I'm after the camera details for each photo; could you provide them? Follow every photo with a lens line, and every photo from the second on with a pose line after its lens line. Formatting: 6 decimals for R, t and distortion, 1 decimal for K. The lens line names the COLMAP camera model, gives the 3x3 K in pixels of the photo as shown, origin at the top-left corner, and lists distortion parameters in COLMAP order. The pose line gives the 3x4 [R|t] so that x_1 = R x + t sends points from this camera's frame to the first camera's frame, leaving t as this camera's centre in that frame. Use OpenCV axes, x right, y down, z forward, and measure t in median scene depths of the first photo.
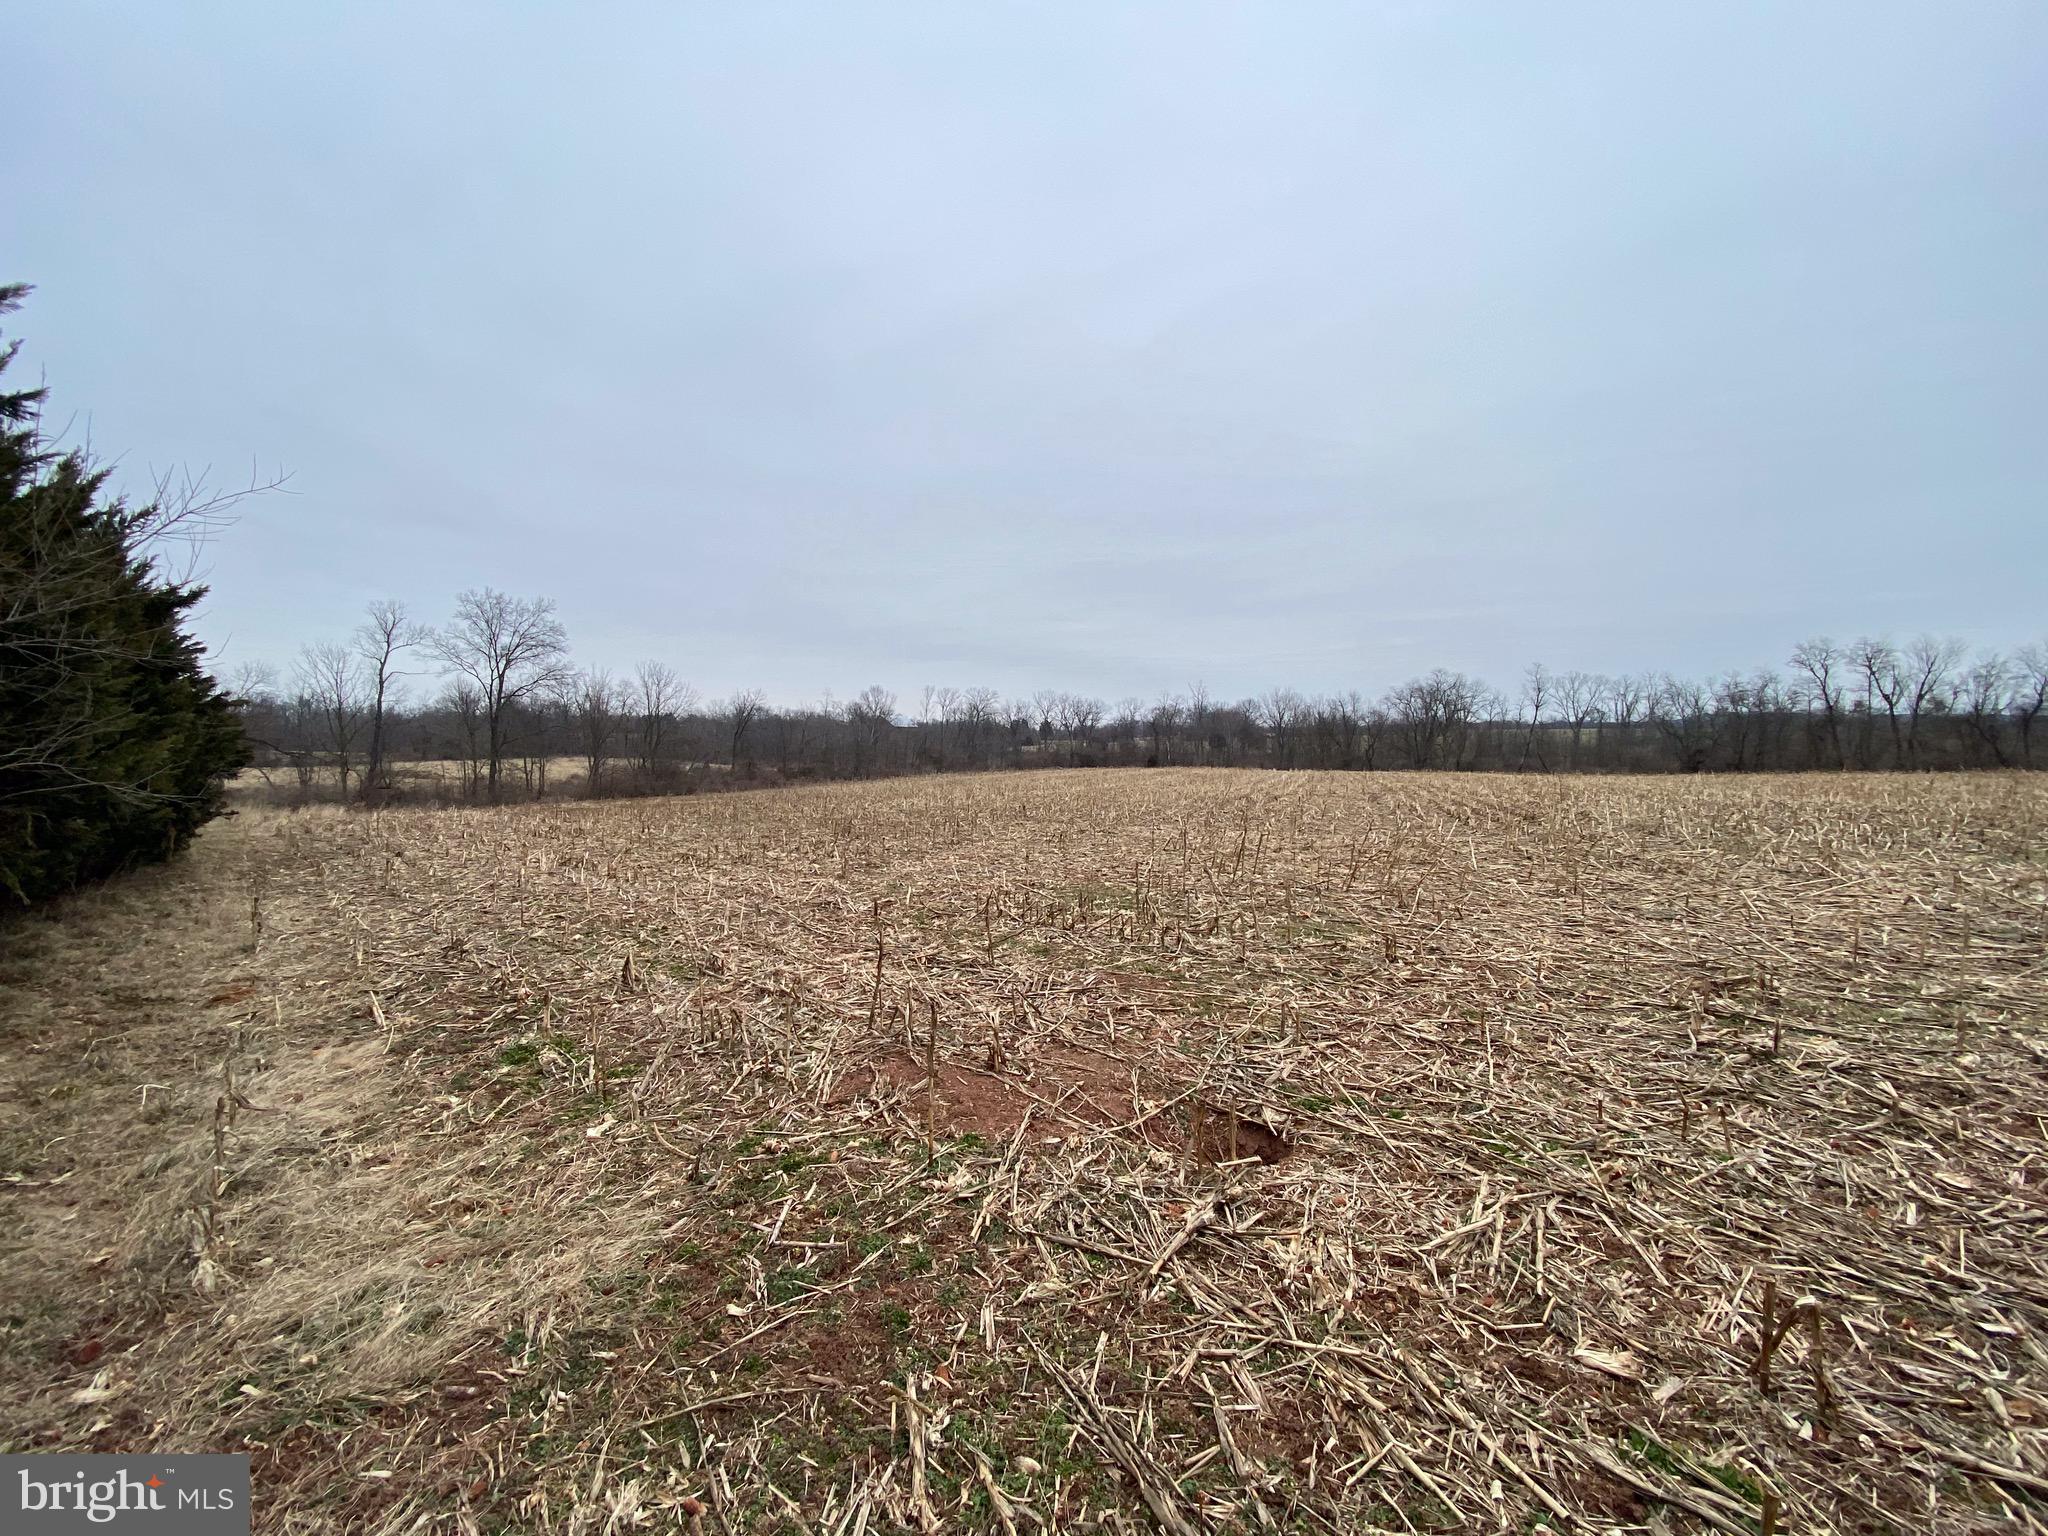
lens RADIAL K [[820.8, 0, 1025.8], [0, 820.8, 772.1], [0, 0, 1]] dist [0.024853, -0.019041]
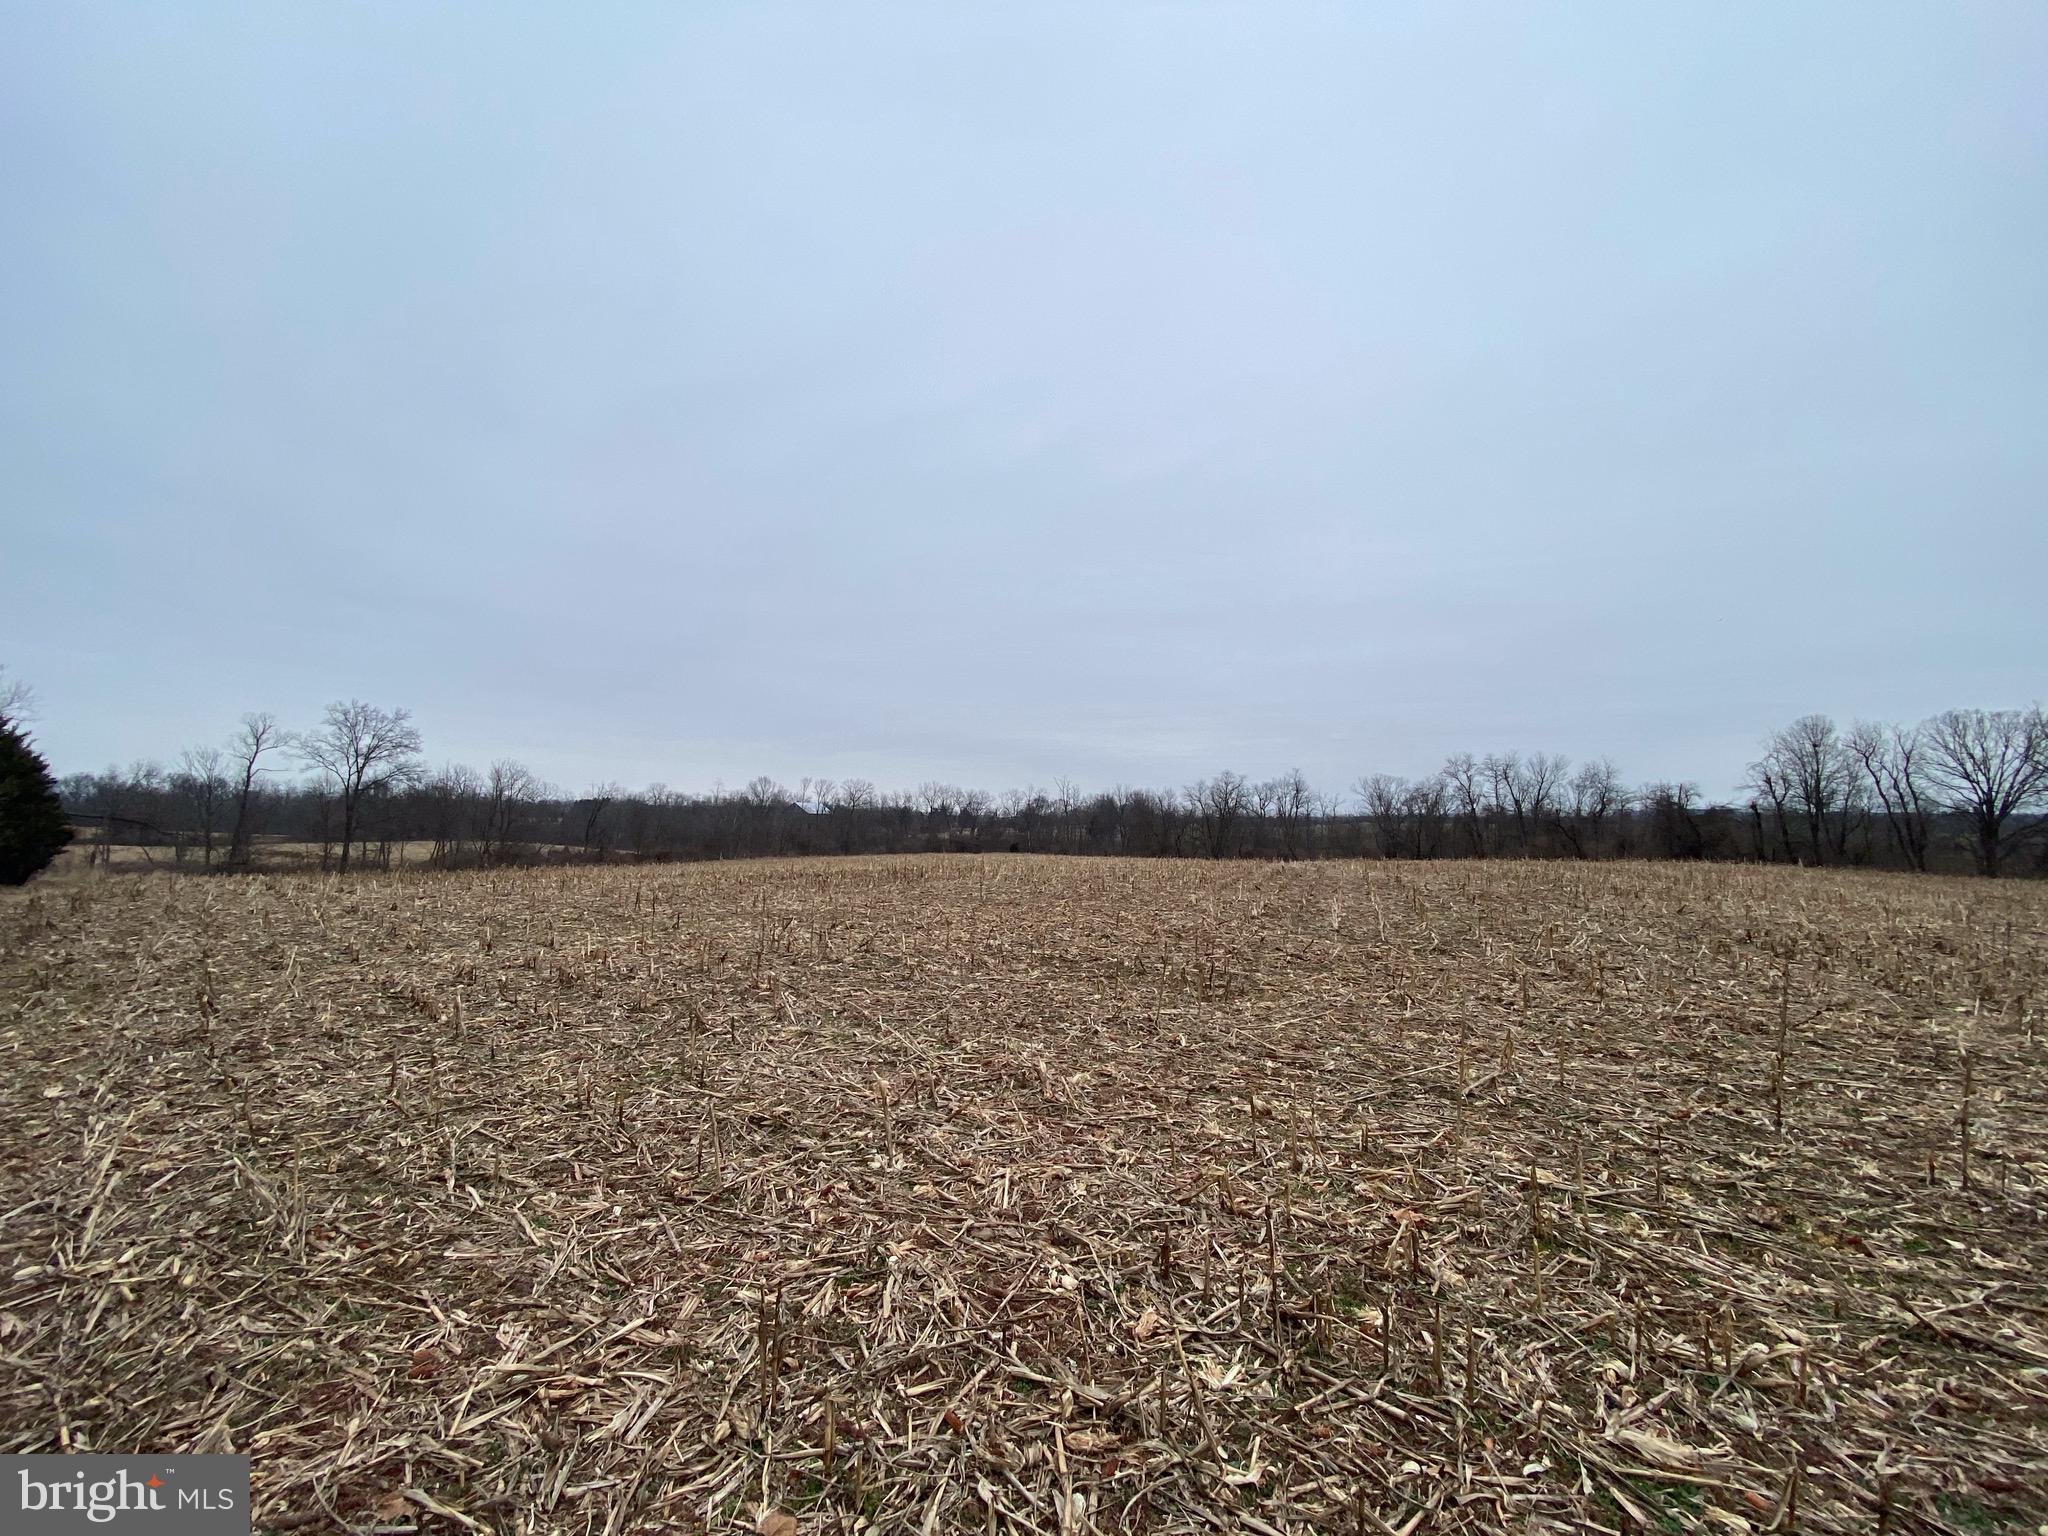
lens RADIAL K [[820.8, 0, 1025.8], [0, 820.8, 772.1], [0, 0, 1]] dist [0.024853, -0.019041]
pose [[0.998319, 0.013298, 0.056408, 0.268167], [-0.007267, 0.994360, -0.105807, 0.004702], [-0.057497, 0.105219, 0.992785, -0.252628]]
